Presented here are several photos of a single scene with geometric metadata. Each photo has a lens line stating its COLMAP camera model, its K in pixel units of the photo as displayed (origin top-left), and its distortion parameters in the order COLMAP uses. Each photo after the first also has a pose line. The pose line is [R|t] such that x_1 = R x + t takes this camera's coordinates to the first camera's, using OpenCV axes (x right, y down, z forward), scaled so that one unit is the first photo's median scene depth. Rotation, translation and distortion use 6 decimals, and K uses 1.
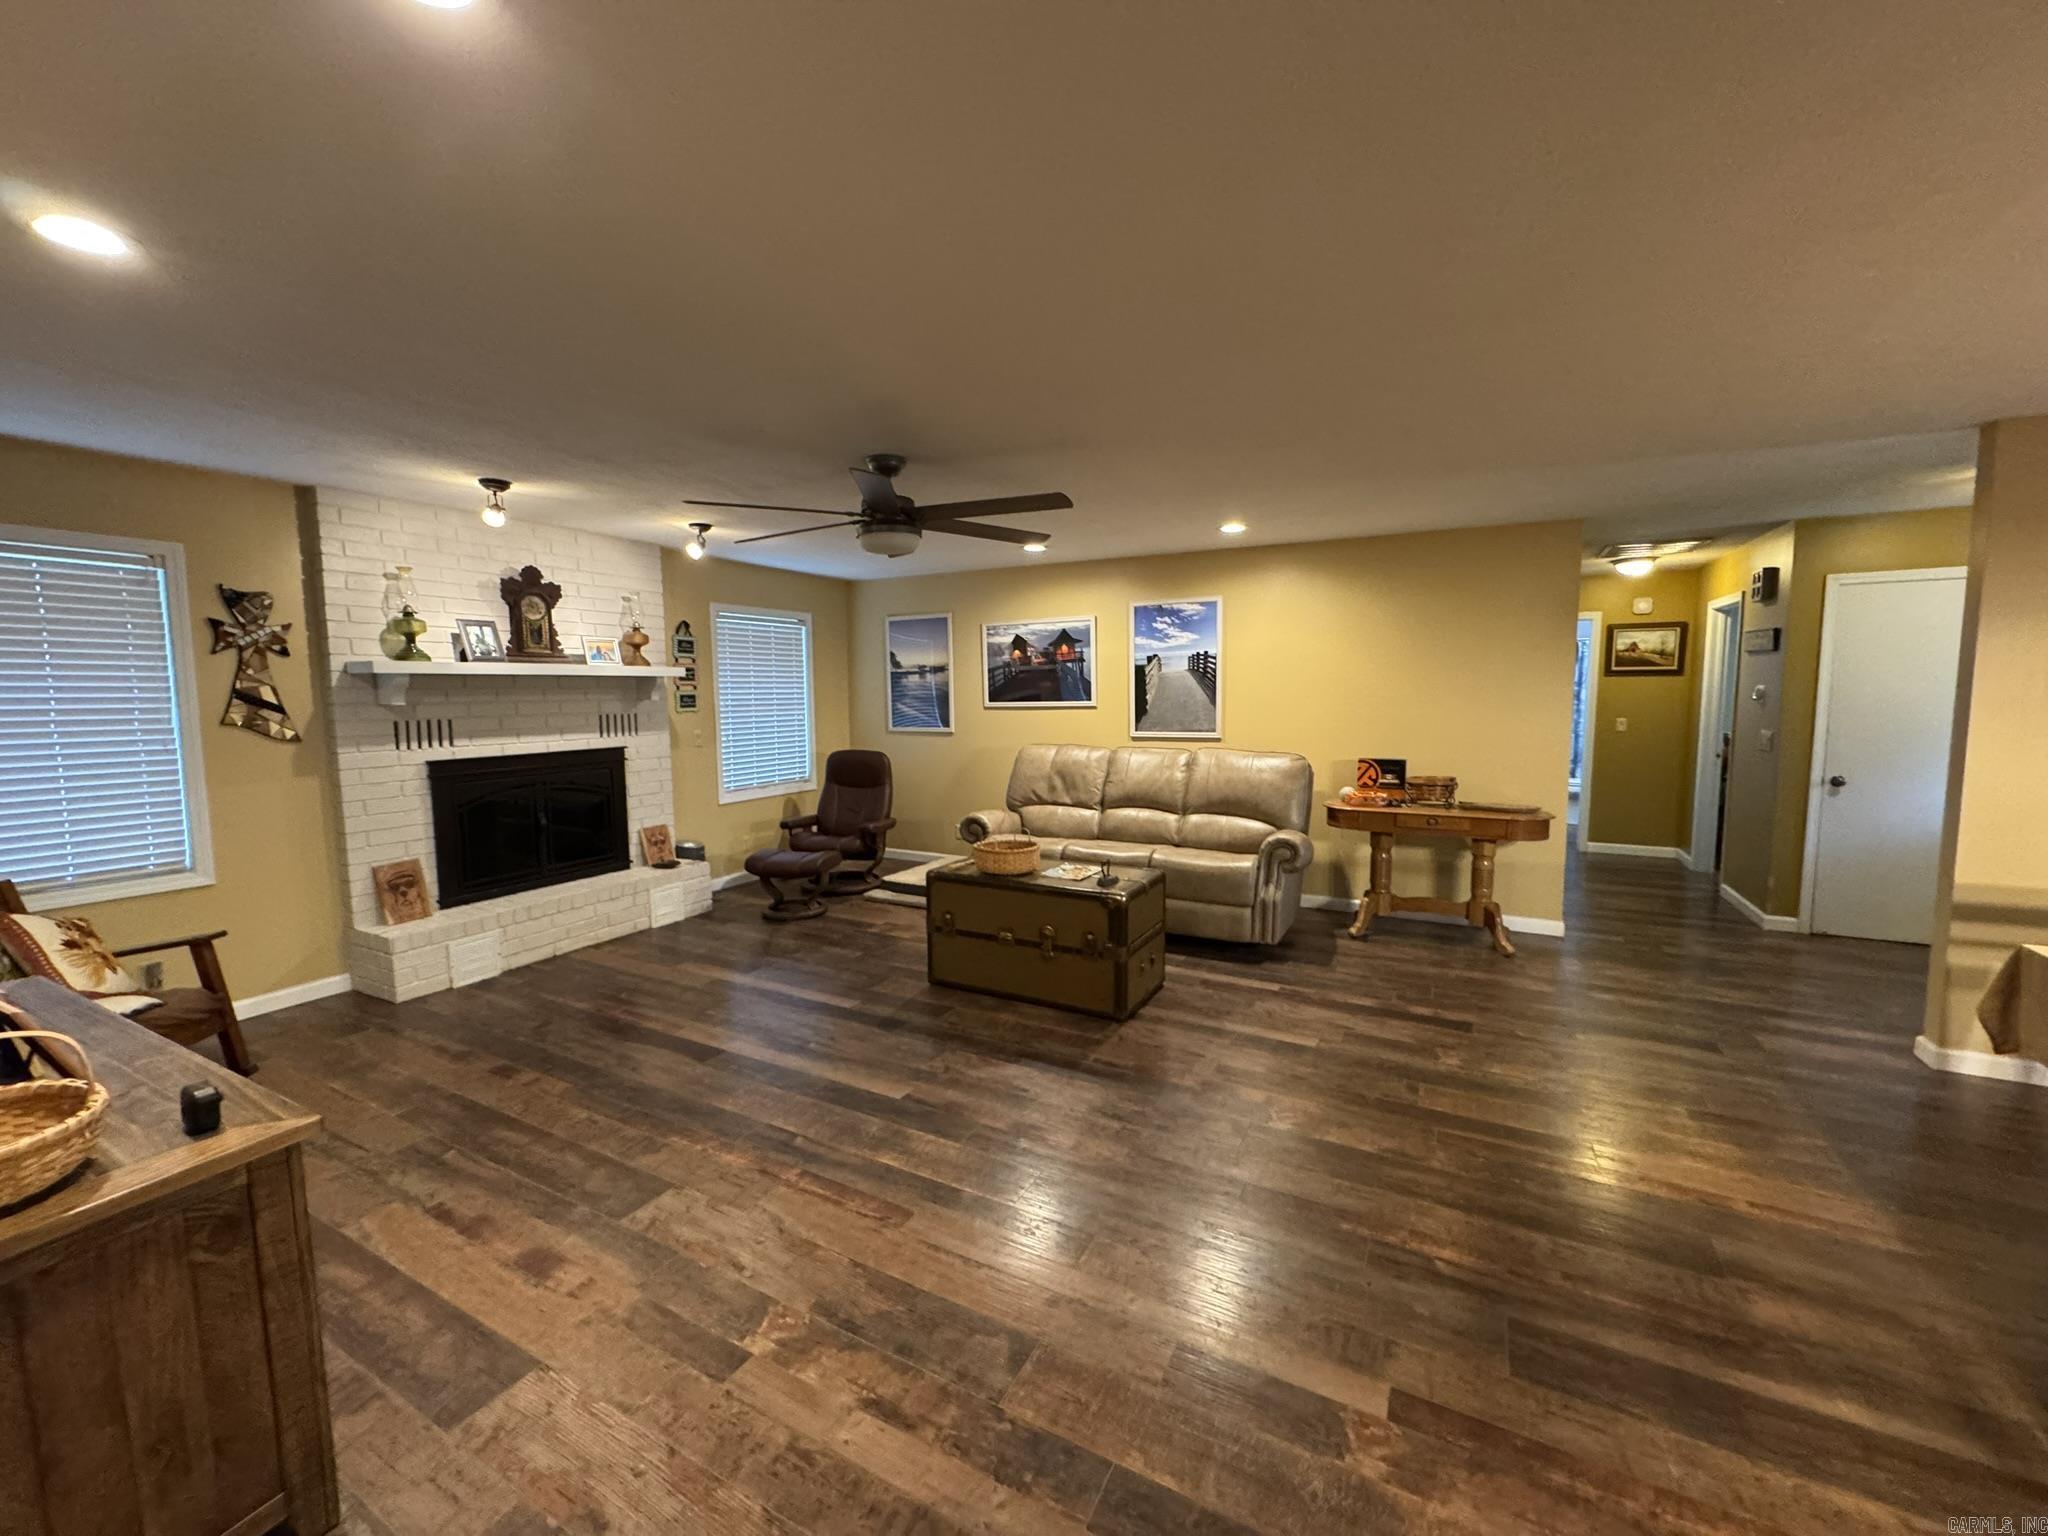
lens RADIAL K [[814.0, 0, 1020.9], [0, 814.0, 766.3], [0, 0, 1]] dist [-0.003713, 0.000296]
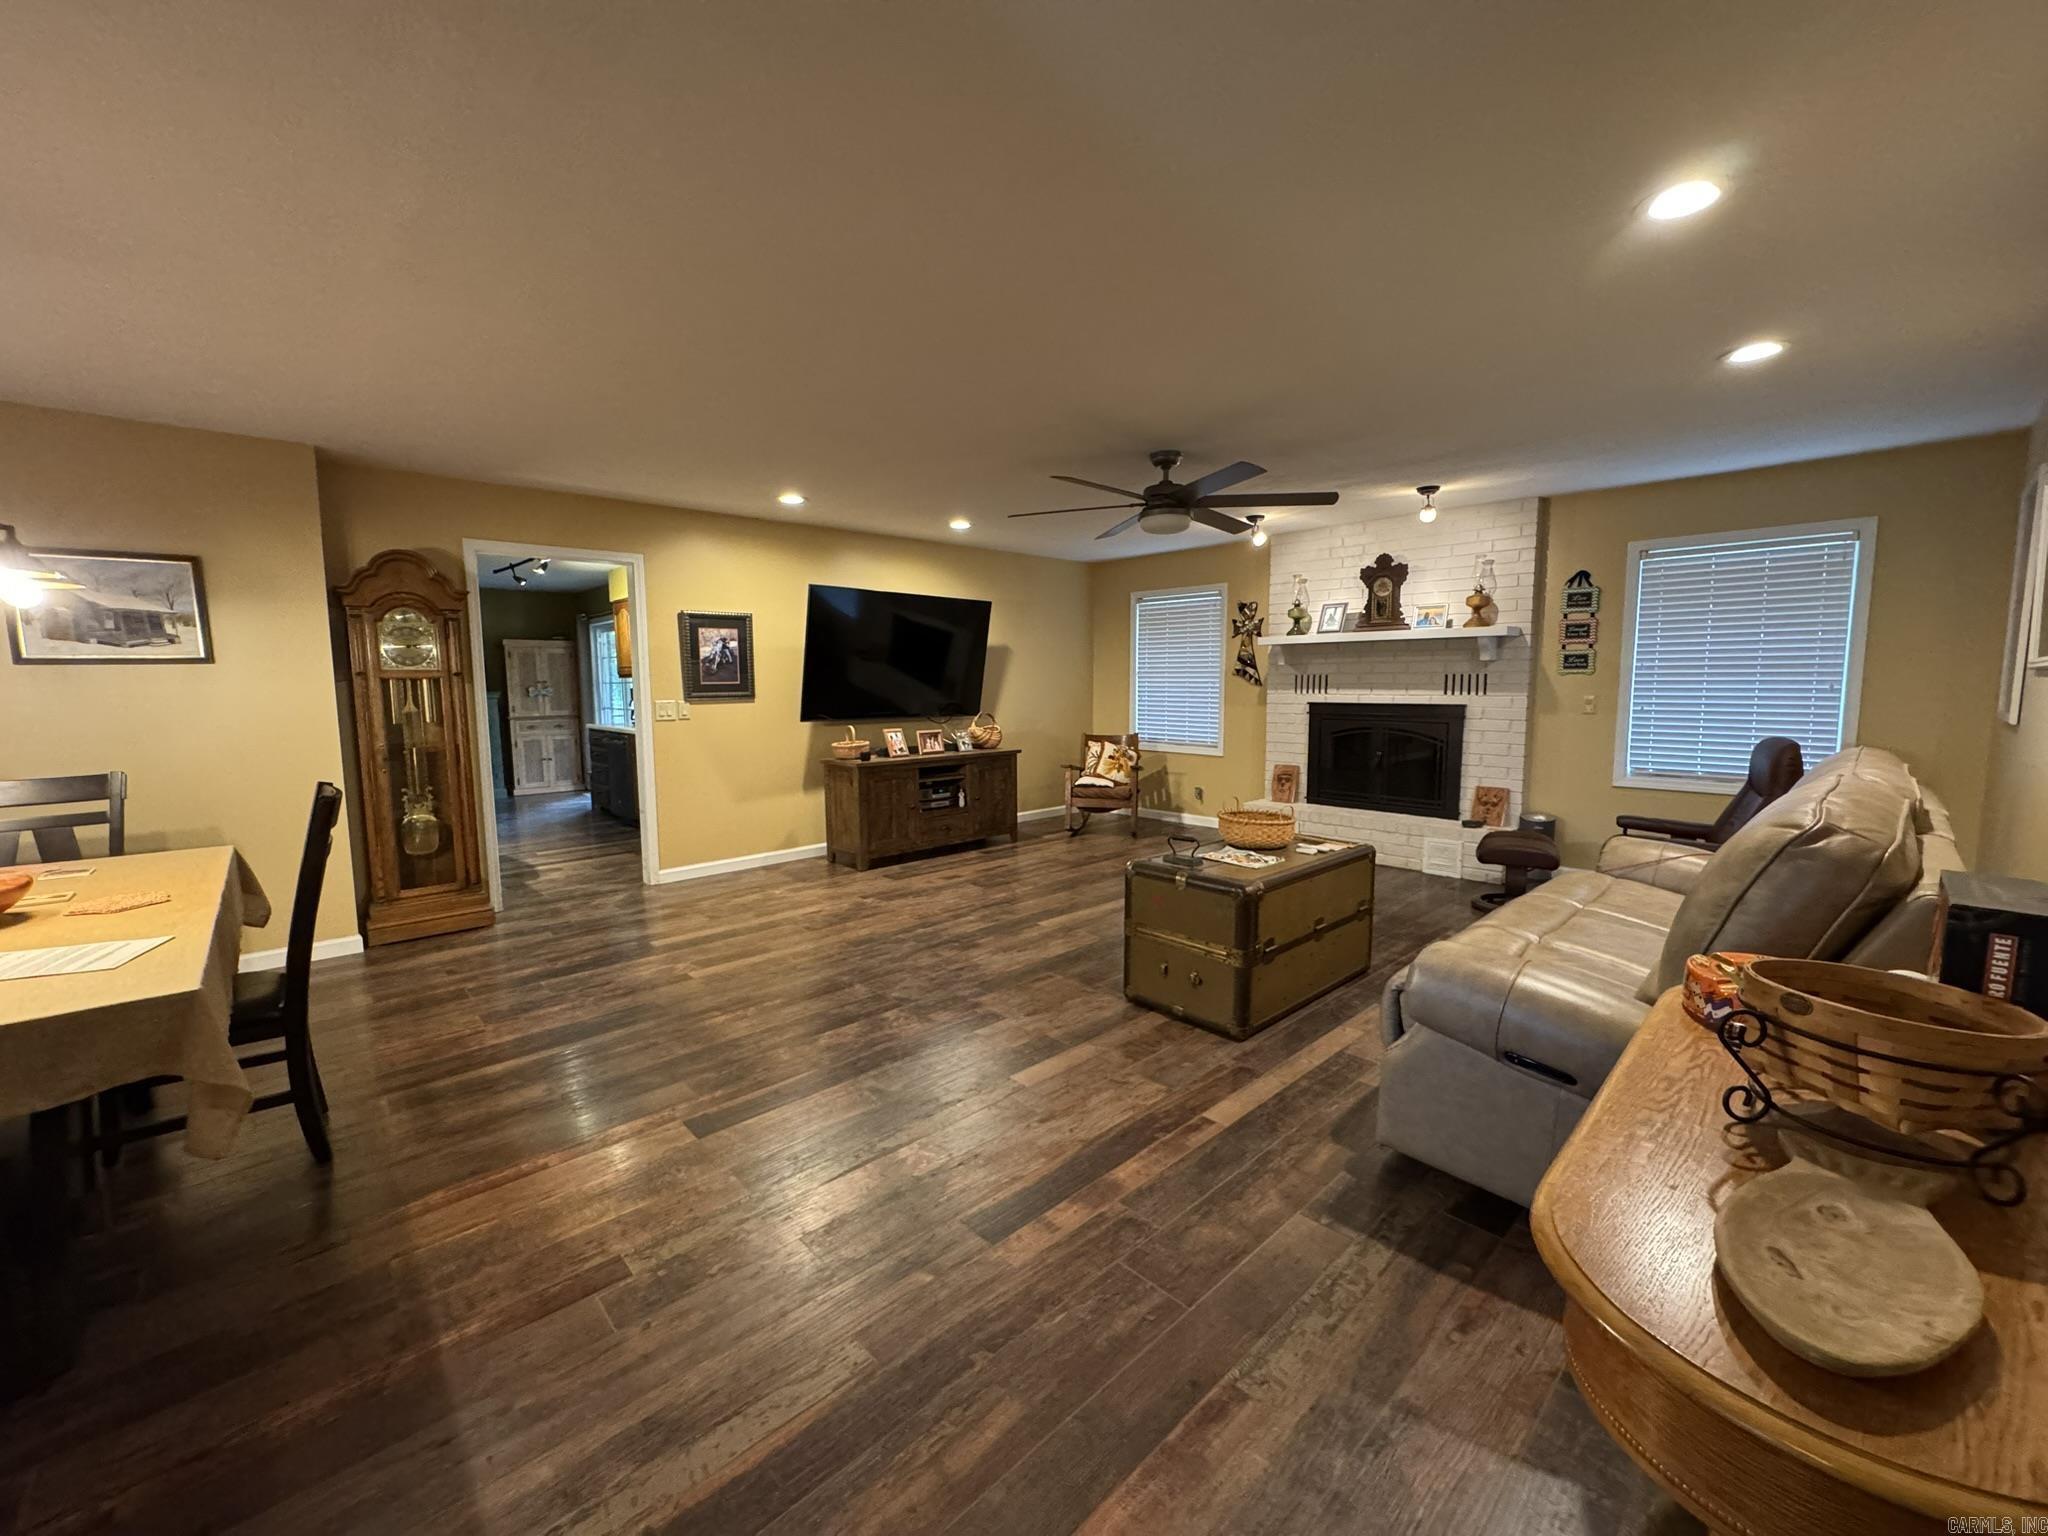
lens RADIAL K [[814.0, 0, 1024.2], [0, 814.0, 762.9], [0, 0, 1]] dist [-0.003713, 0.000296]
pose [[-0.311914, 0.108581, -0.943886, 0.865165], [-0.080804, 0.986817, 0.140222, -0.063972], [0.946668, 0.120007, -0.299028, 0.968511]]
